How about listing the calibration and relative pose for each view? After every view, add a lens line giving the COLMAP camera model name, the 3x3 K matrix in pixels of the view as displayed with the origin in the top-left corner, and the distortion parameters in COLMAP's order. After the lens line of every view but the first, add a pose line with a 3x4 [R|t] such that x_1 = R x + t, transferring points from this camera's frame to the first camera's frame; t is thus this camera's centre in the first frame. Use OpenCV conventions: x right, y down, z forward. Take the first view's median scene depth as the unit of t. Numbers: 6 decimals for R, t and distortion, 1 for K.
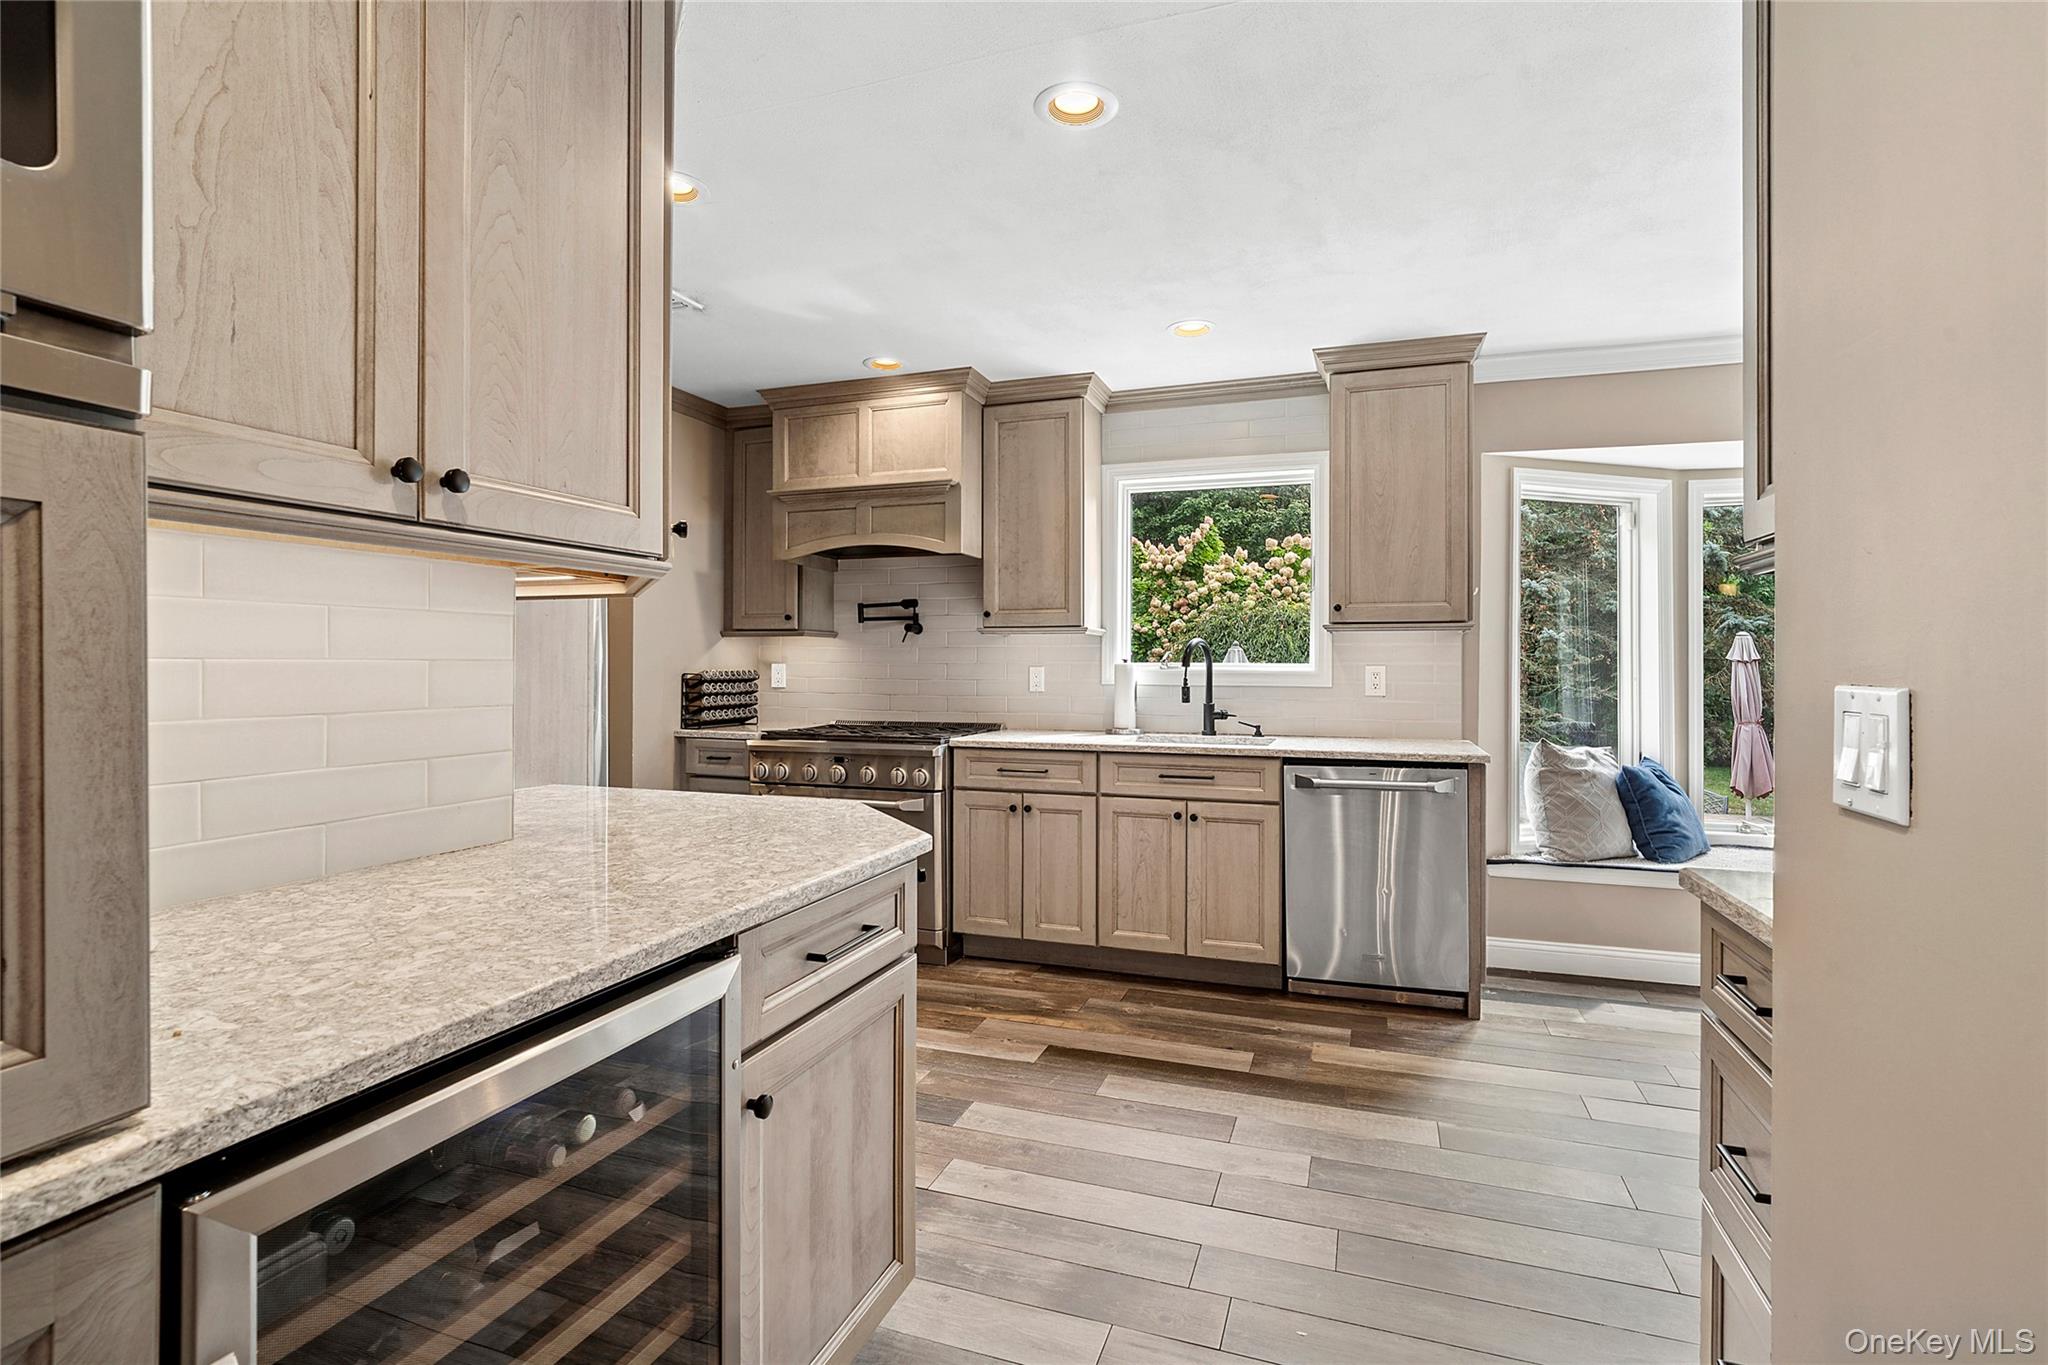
lens RADIAL K [[968.4, 0, 1026.6], [0, 968.4, 673.8], [0, 0, 1]] dist [-0.000072, 0.000021]
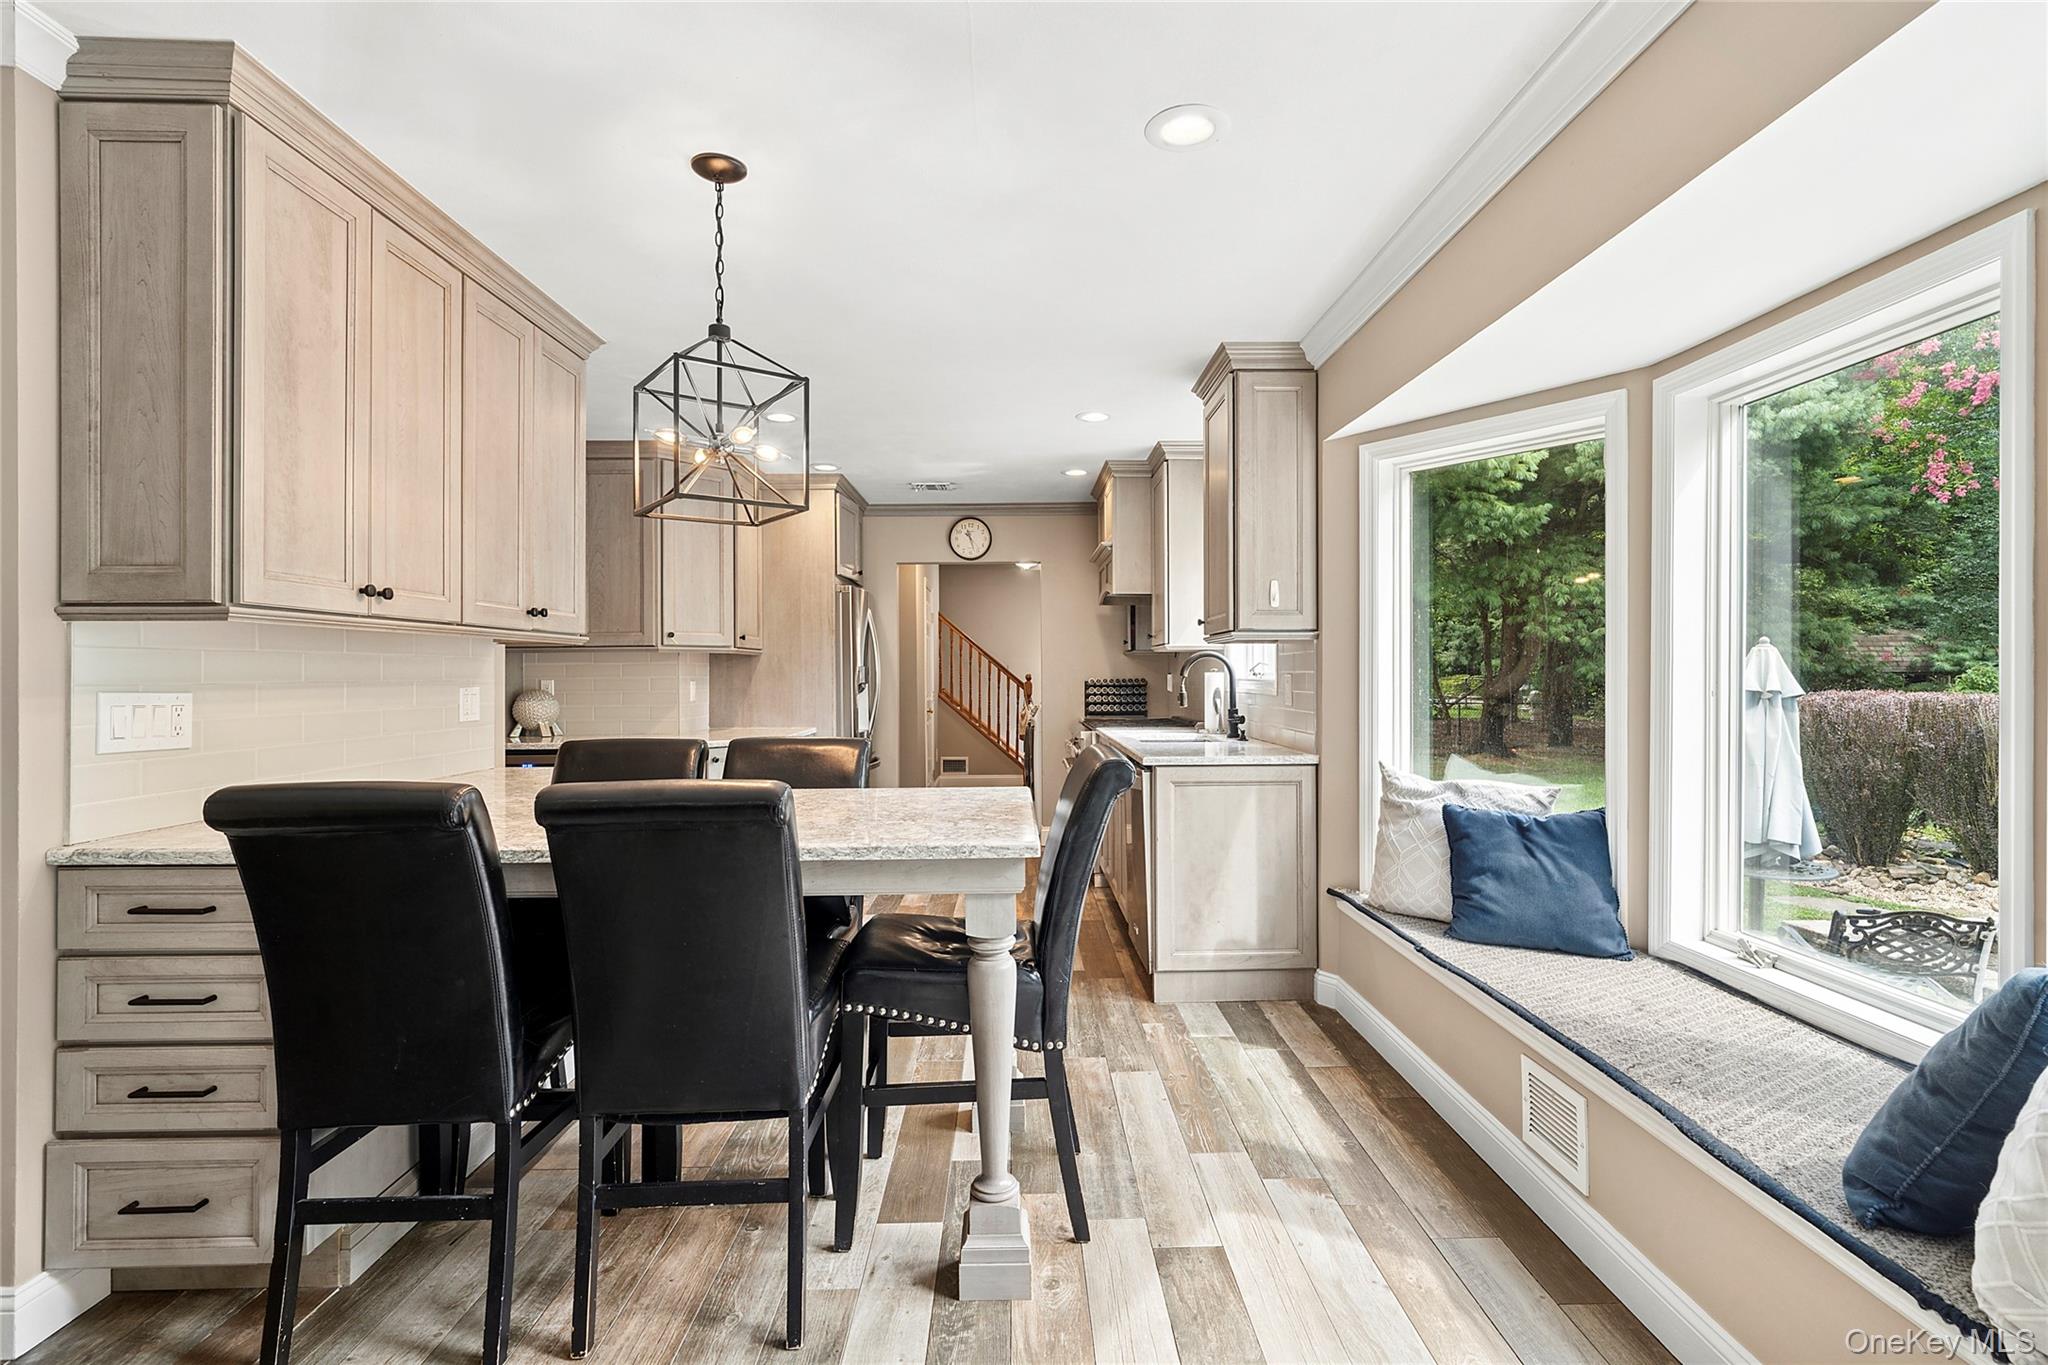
lens RADIAL K [[968.4, 0, 1028.7], [0, 968.4, 678.0], [0, 0, 1]] dist [-0.000072, 0.000021]
pose [[0.349855, 0.000939, -0.936803, 1.316024], [-0.002356, 0.999997, 0.000123, -0.004134], [0.936801, 0.002164, 0.349856, 0.452636]]
